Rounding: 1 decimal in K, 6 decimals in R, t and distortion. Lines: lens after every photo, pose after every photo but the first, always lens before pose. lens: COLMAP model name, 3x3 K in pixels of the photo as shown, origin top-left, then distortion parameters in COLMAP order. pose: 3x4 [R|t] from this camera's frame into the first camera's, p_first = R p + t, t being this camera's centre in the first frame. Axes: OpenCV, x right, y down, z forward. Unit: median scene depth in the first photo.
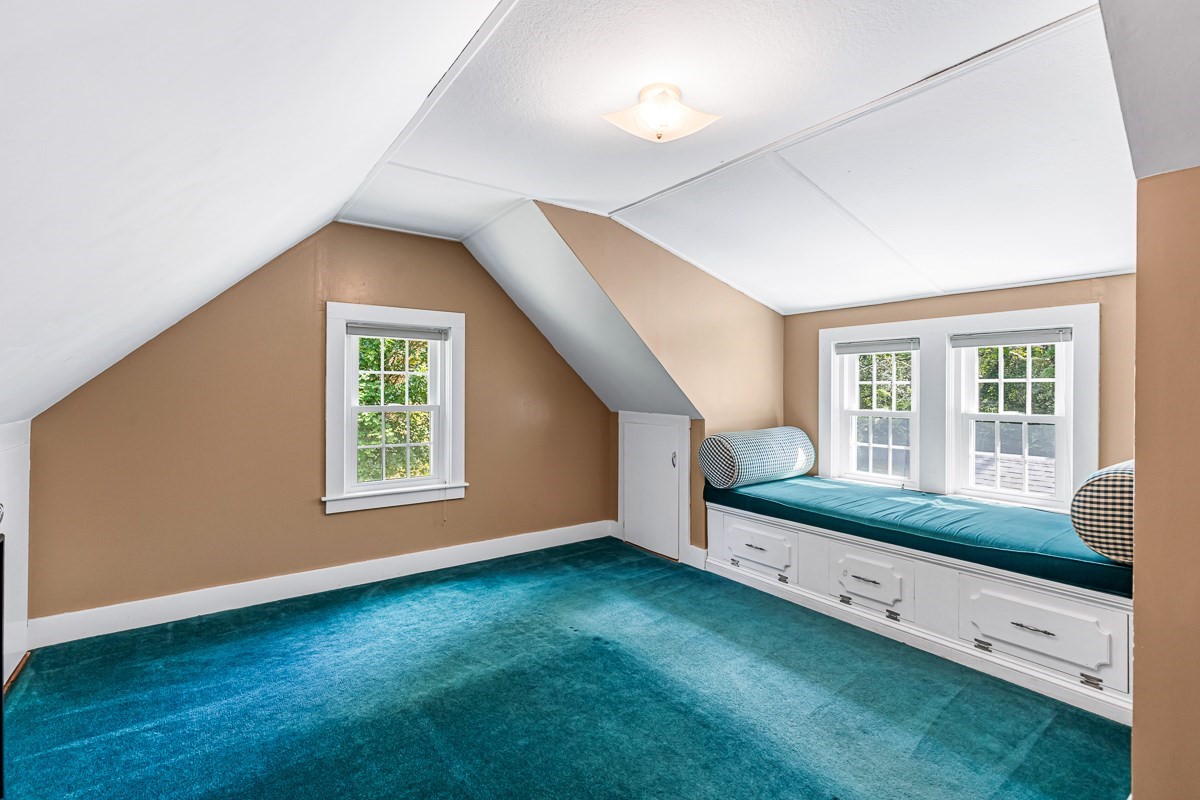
lens RADIAL K [[544.5, 0, 597.9], [0, 544.5, 391.2], [0, 0, 1]] dist [0.014390, -0.002282]
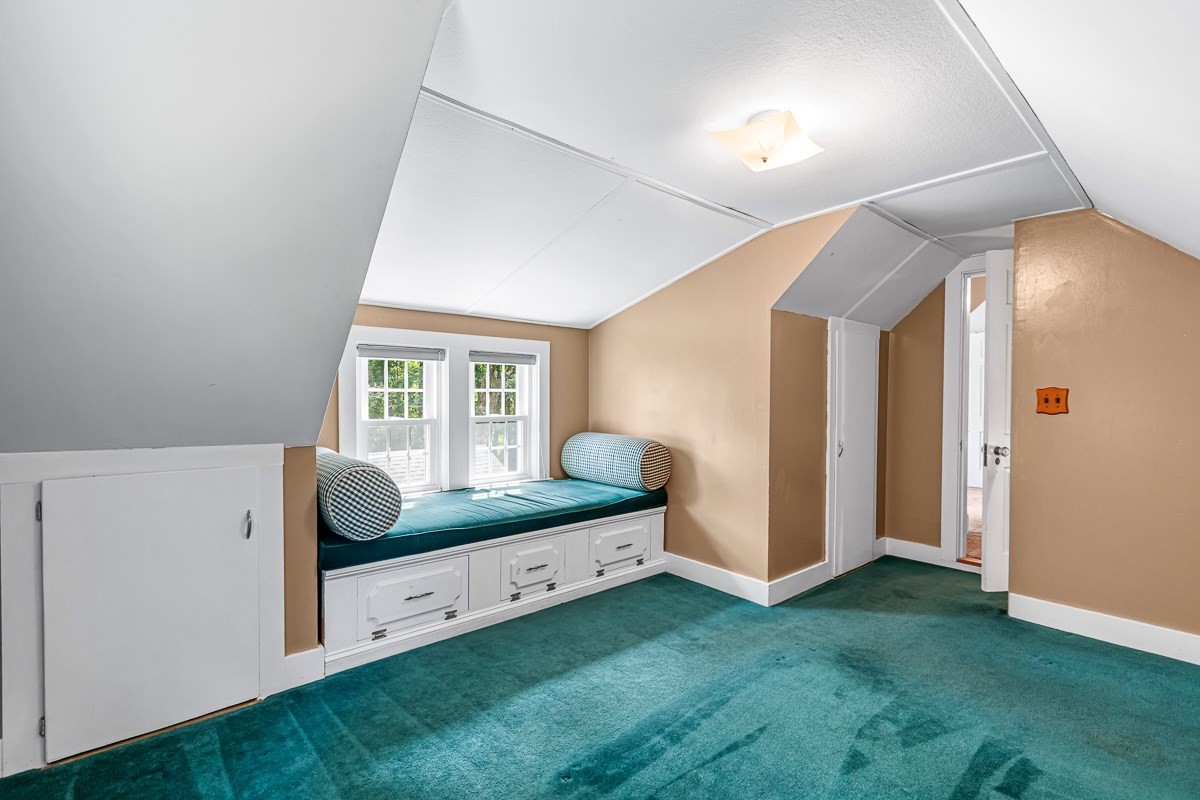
lens RADIAL K [[544.5, 0, 597.4], [0, 544.5, 405.1], [0, 0, 1]] dist [0.014390, -0.002282]
pose [[-0.085297, -0.015057, 0.996242, -0.535369], [0.004050, 0.999872, 0.015459, -0.003344], [-0.996347, 0.005353, -0.085225, 0.828368]]
